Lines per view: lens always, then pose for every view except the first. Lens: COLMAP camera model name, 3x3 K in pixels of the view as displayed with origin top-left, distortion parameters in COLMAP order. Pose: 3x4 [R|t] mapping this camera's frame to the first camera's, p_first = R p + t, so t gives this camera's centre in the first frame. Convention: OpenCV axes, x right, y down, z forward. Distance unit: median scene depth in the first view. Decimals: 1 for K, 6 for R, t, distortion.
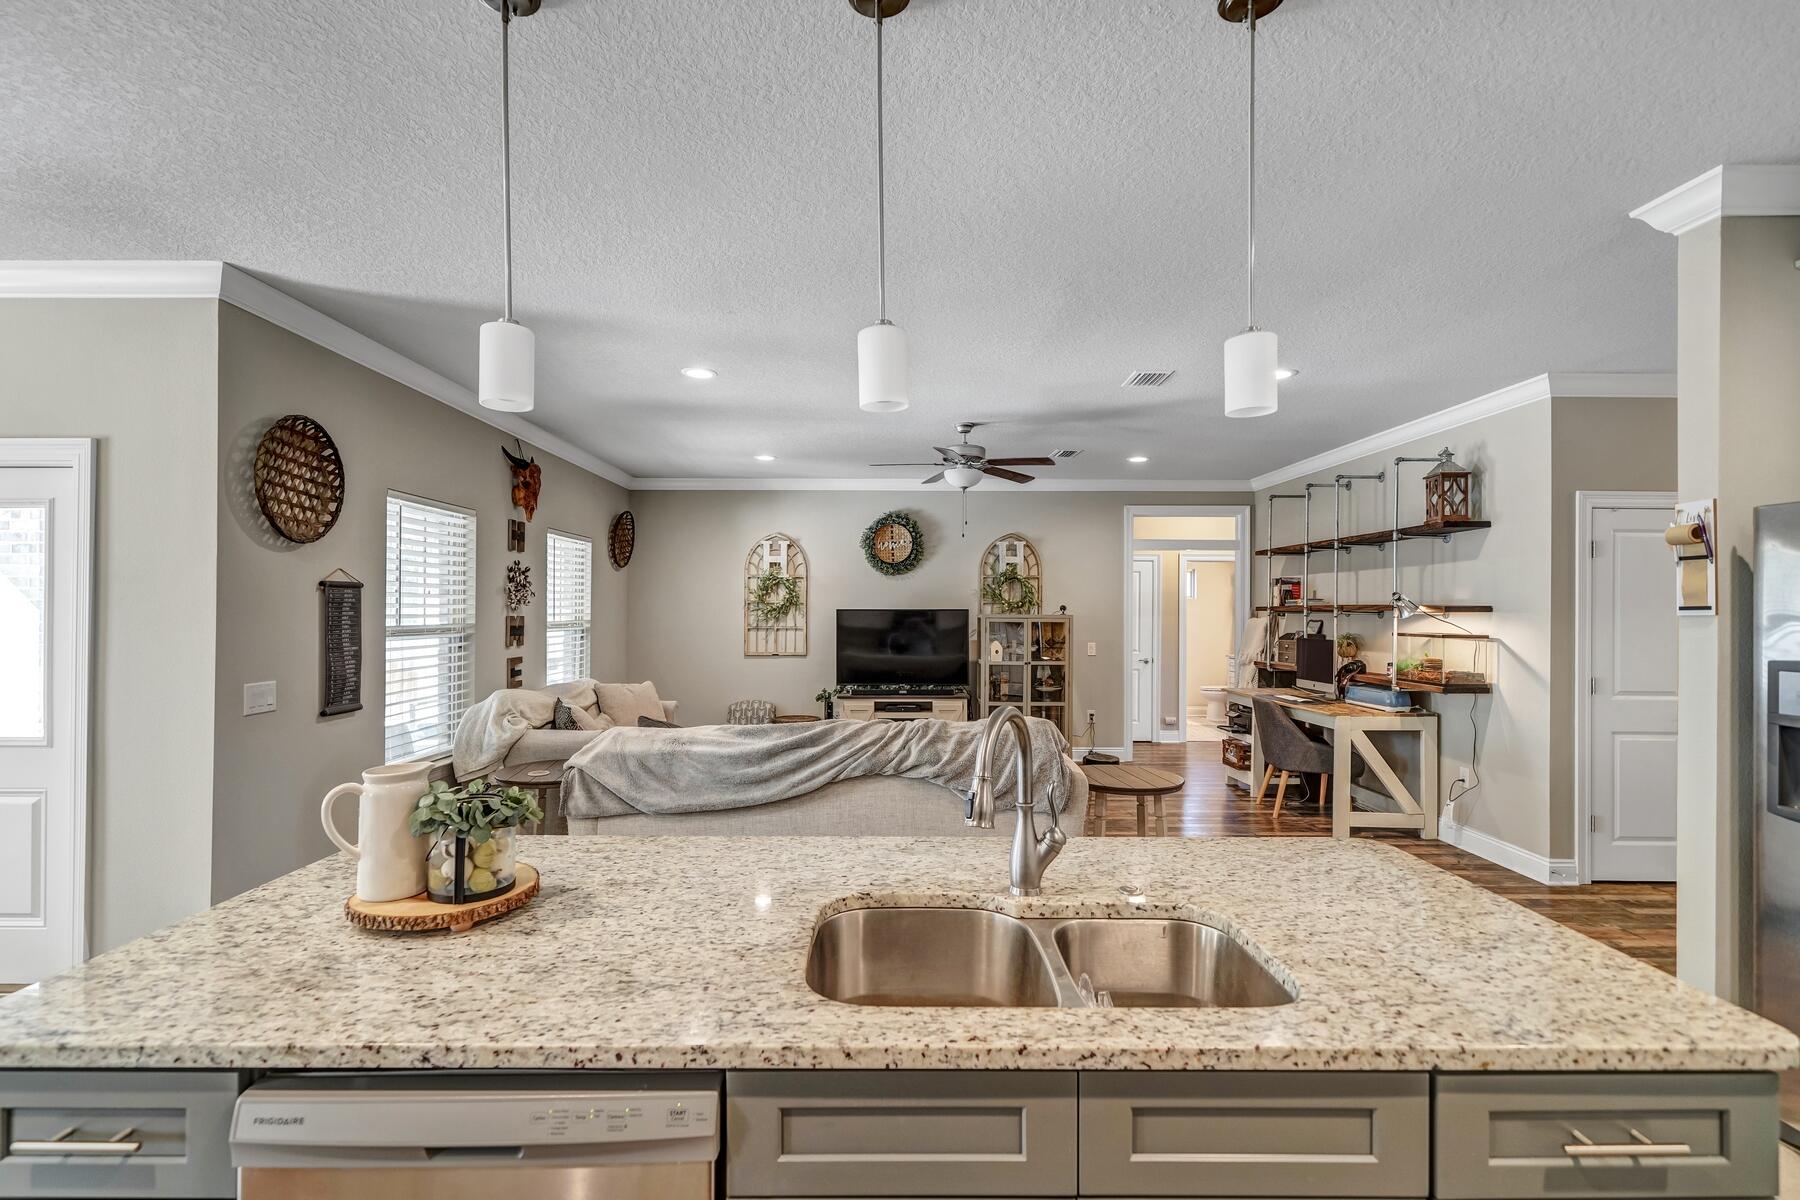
lens RADIAL K [[825.3, 0, 891.0], [0, 825.3, 599.2], [0, 0, 1]] dist [0.000997, 0.000040]
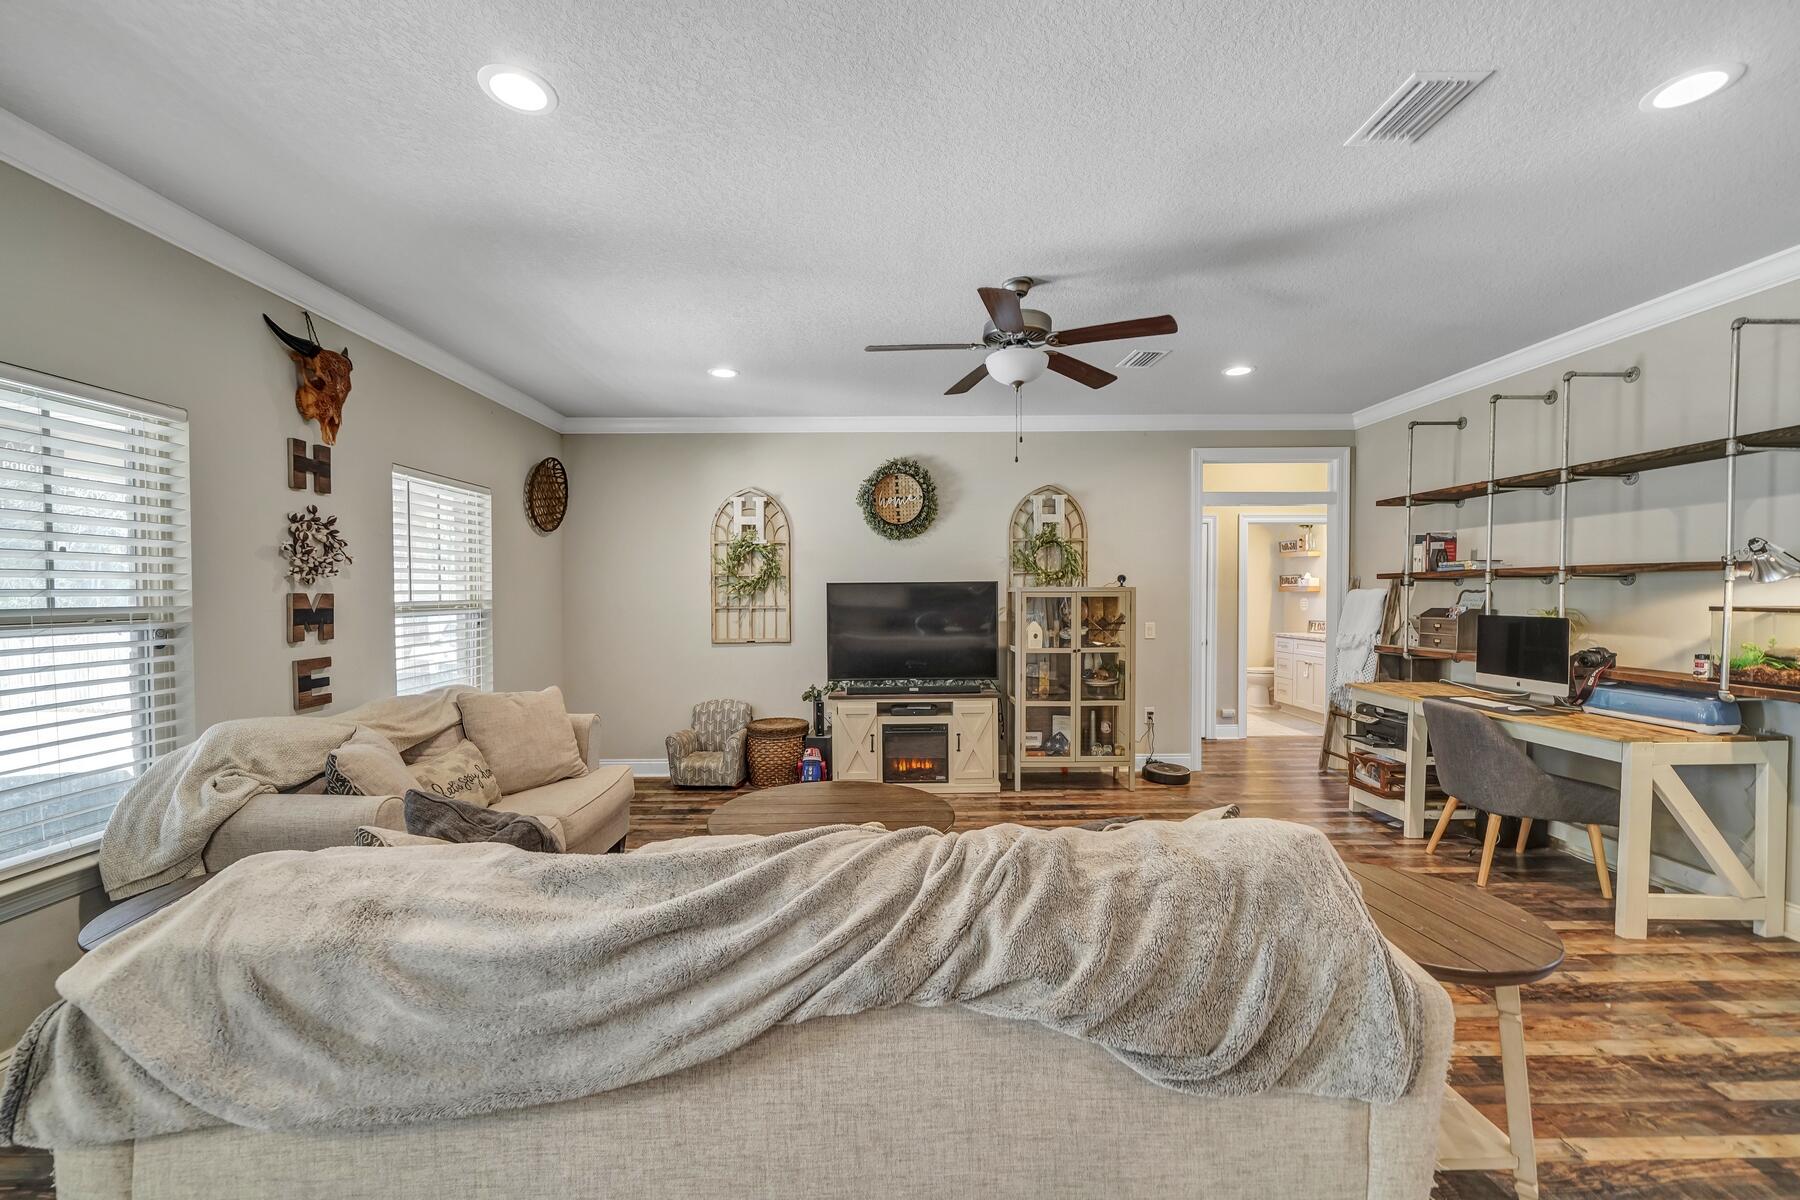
lens RADIAL K [[705.3, 0, 900.2], [0, 705.3, 605.3], [0, 0, 1]] dist [-0.000157, 0.000034]
pose [[0.999775, -0.009838, 0.018799, -0.010153], [0.009202, 0.999392, 0.033631, 0.011820], [-0.019118, -0.033451, 0.999257, 0.346727]]
